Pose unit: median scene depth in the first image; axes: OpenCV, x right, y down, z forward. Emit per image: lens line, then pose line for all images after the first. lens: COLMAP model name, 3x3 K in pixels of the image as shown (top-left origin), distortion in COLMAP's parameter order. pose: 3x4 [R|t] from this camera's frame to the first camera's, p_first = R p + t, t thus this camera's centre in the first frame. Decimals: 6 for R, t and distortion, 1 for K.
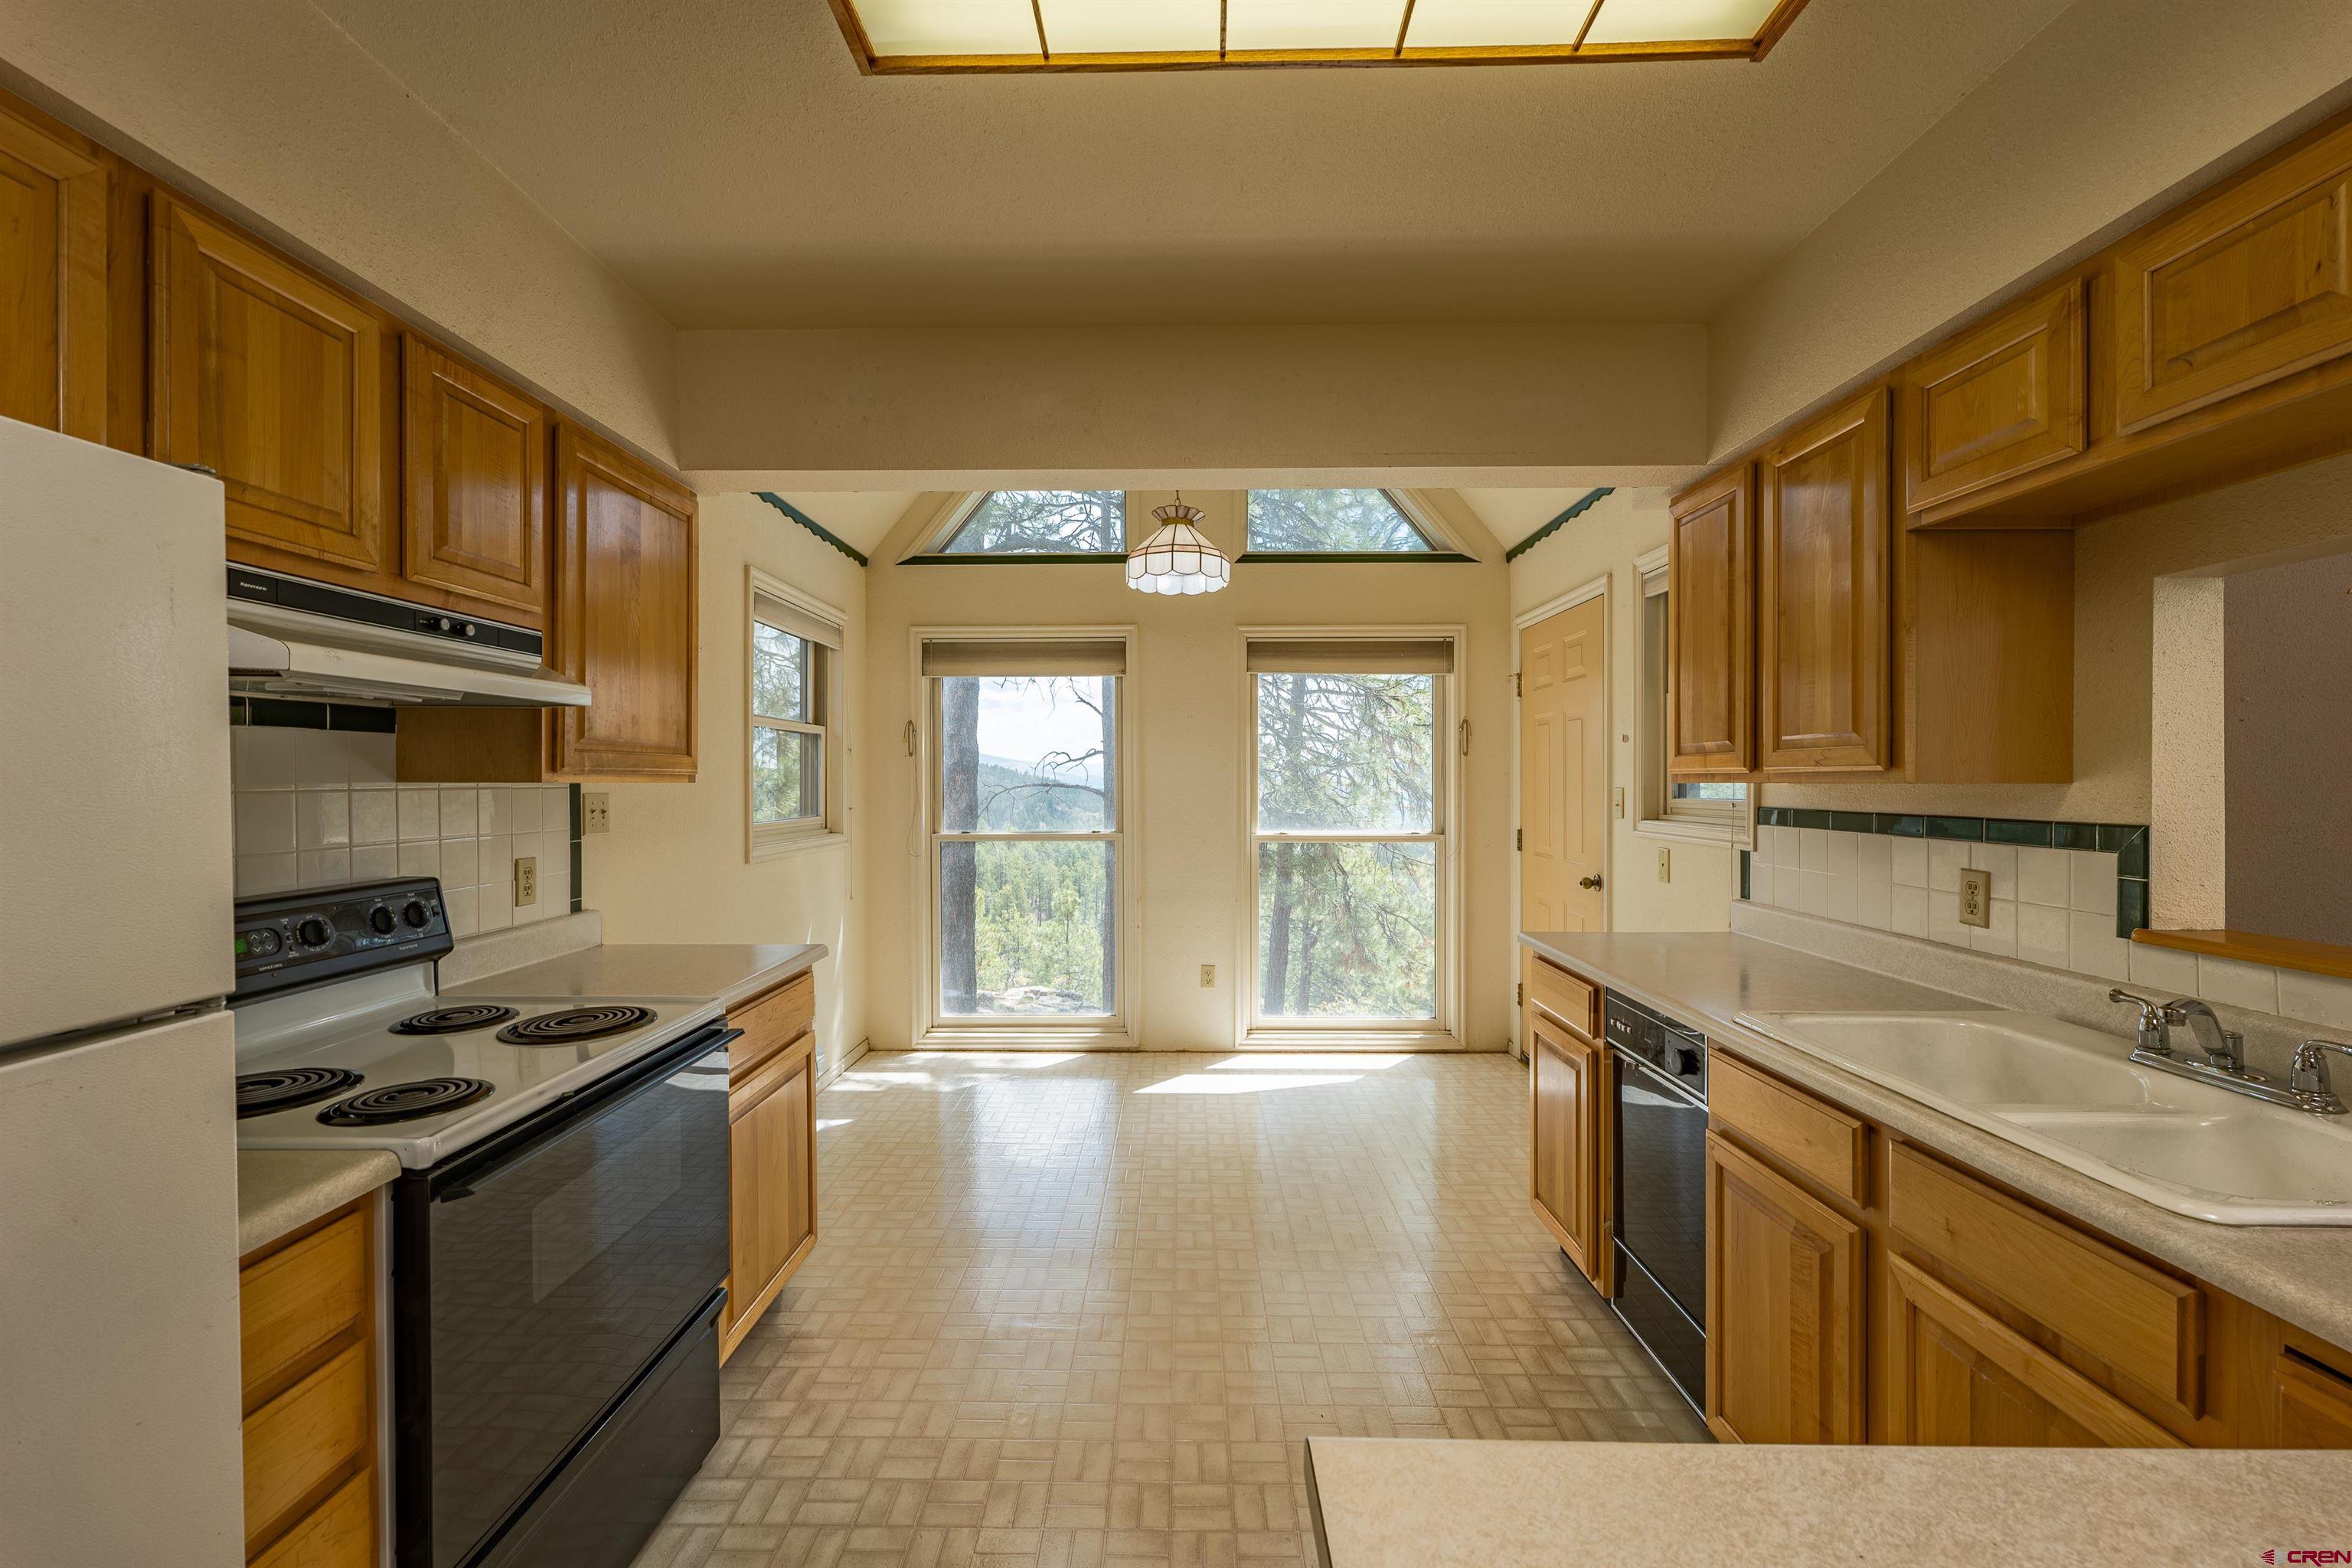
lens RADIAL K [[974.8, 0, 1165.0], [0, 974.8, 786.4], [0, 0, 1]] dist [-0.000260, 0.000520]
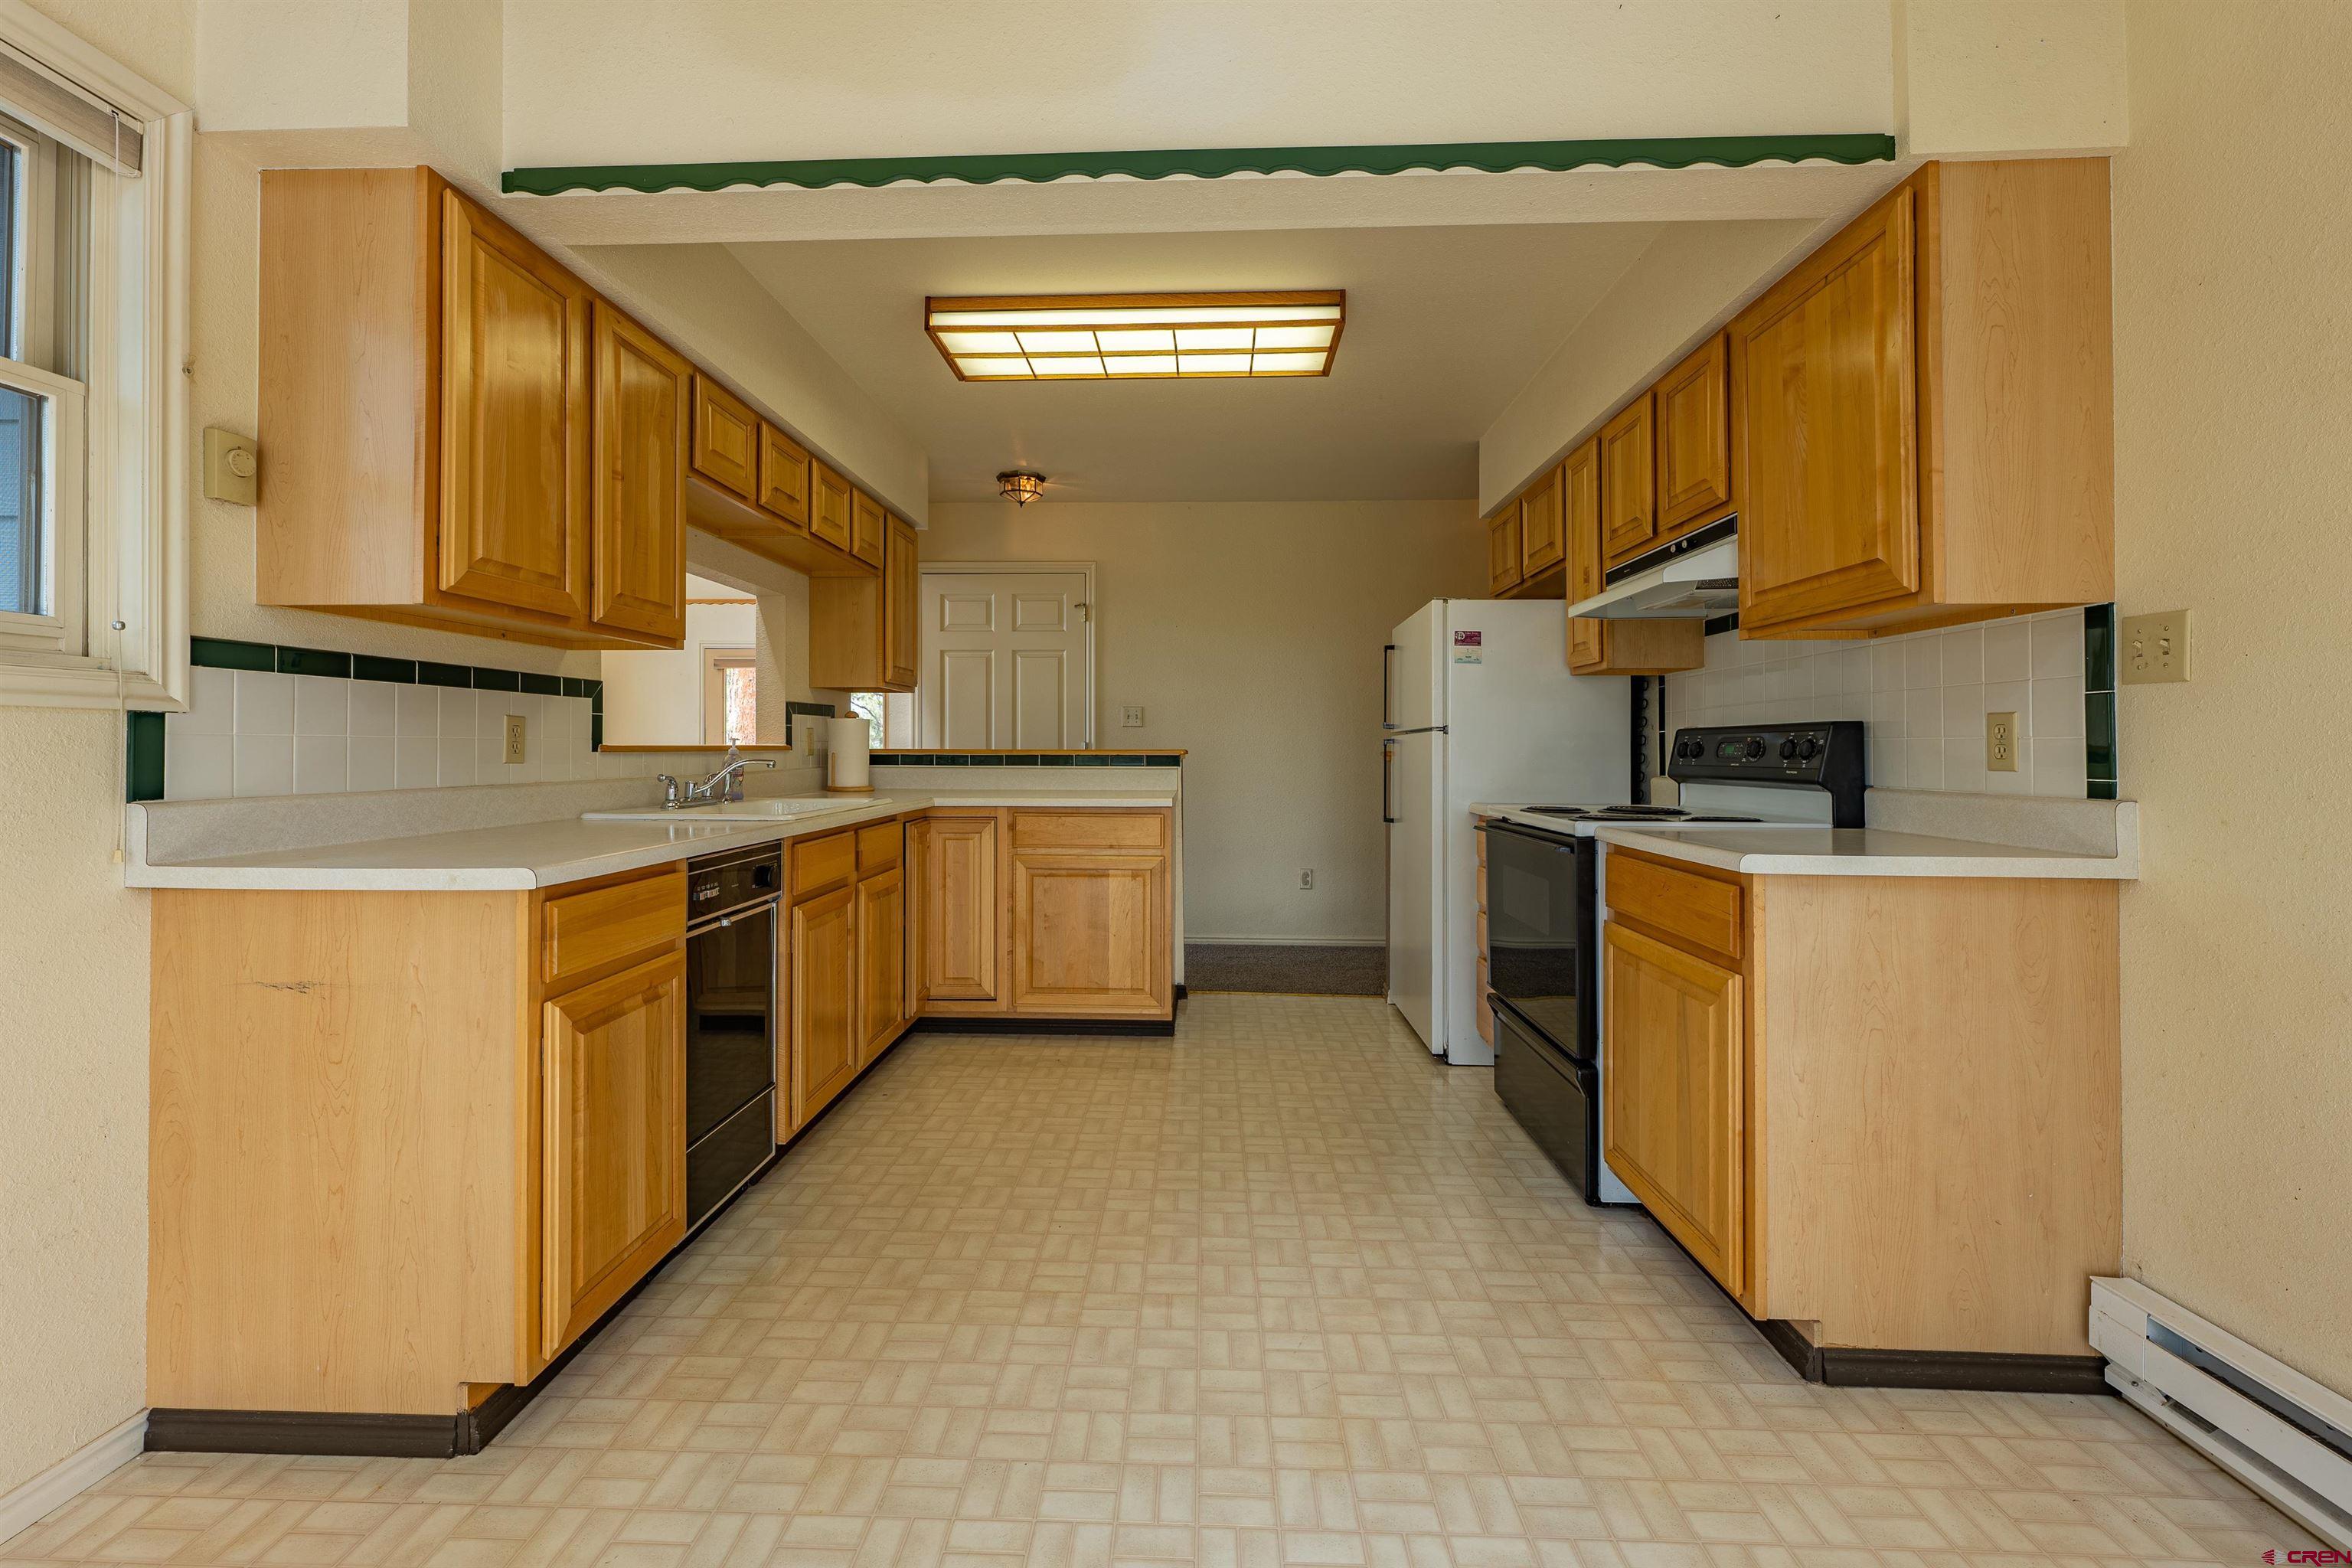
lens RADIAL K [[974.8, 0, 1172.4], [0, 974.8, 746.4], [0, 0, 1]] dist [-0.000260, 0.000520]
pose [[-0.999930, 0.000253, 0.011821, 0.022524], [0.000324, 0.999982, 0.006001, 0.104159], [-0.011820, 0.006004, -0.999912, 1.950262]]
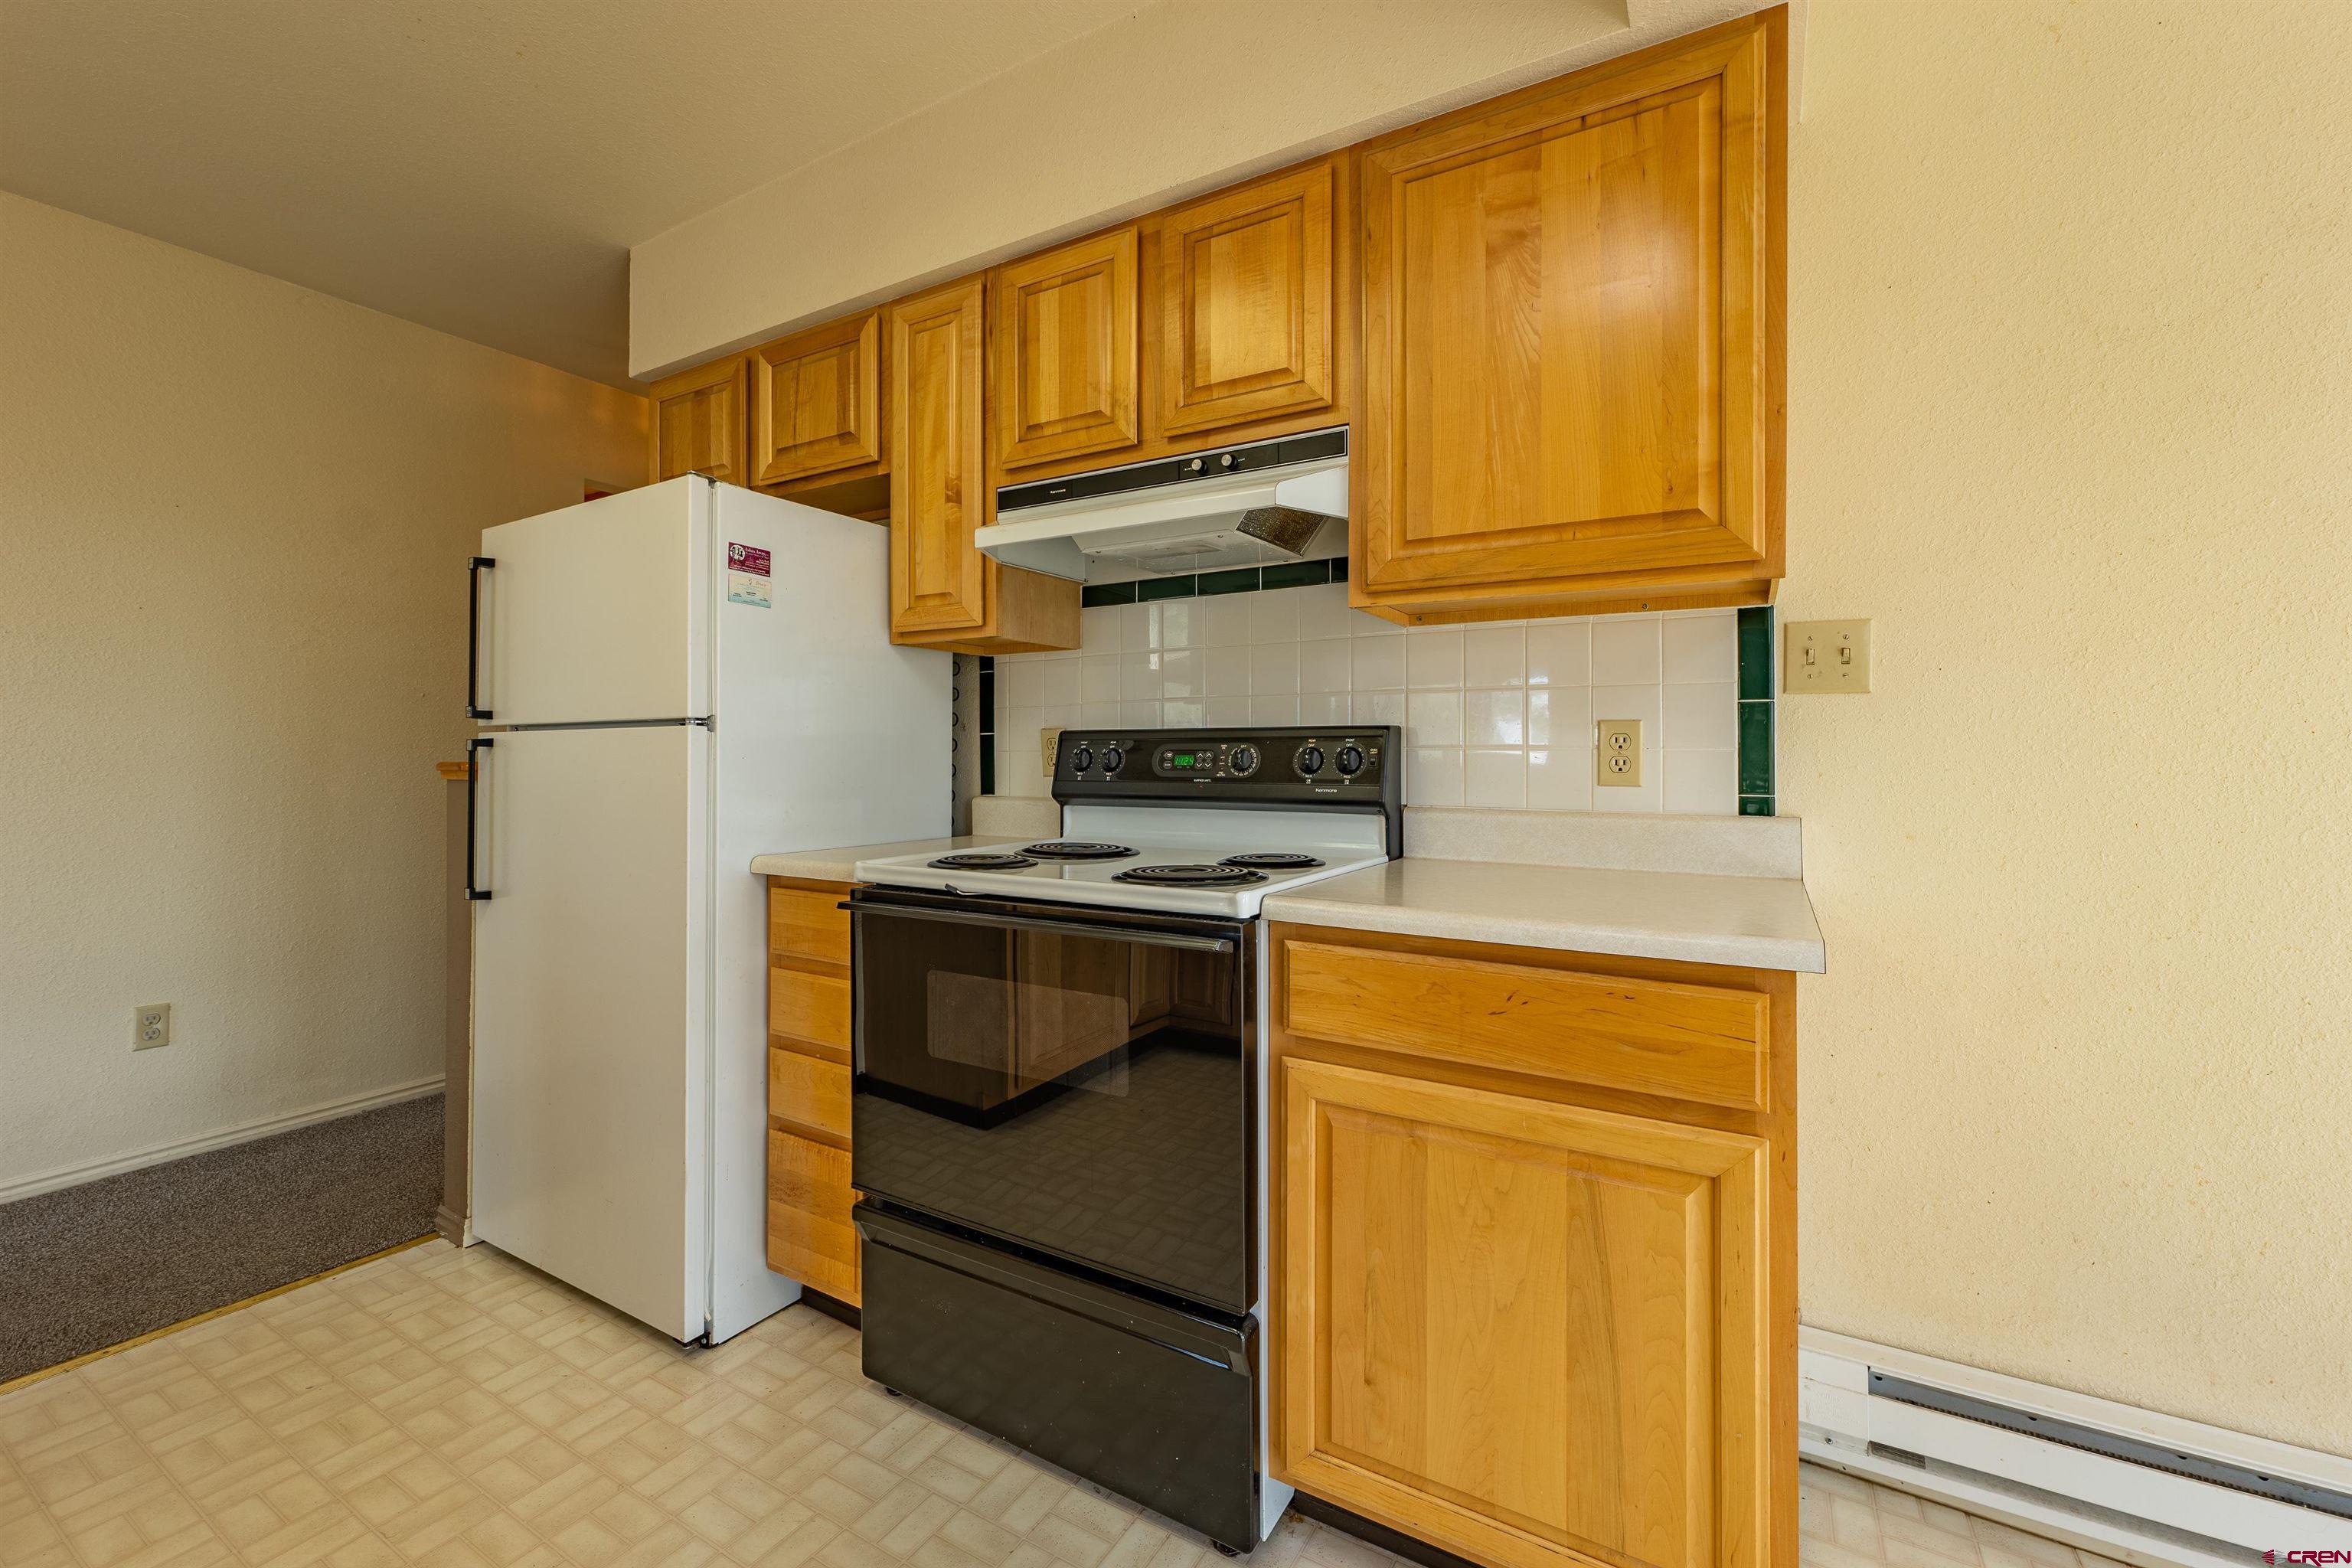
lens RADIAL K [[974.8, 0, 1192.6], [0, 974.8, 747.2], [0, 0, 1]] dist [-0.000260, 0.000520]
pose [[-0.491108, -0.006960, -0.871071, 0.127933], [-0.009372, 0.999952, -0.002706, 0.106190], [0.871049, 0.006835, -0.491149, 1.159056]]
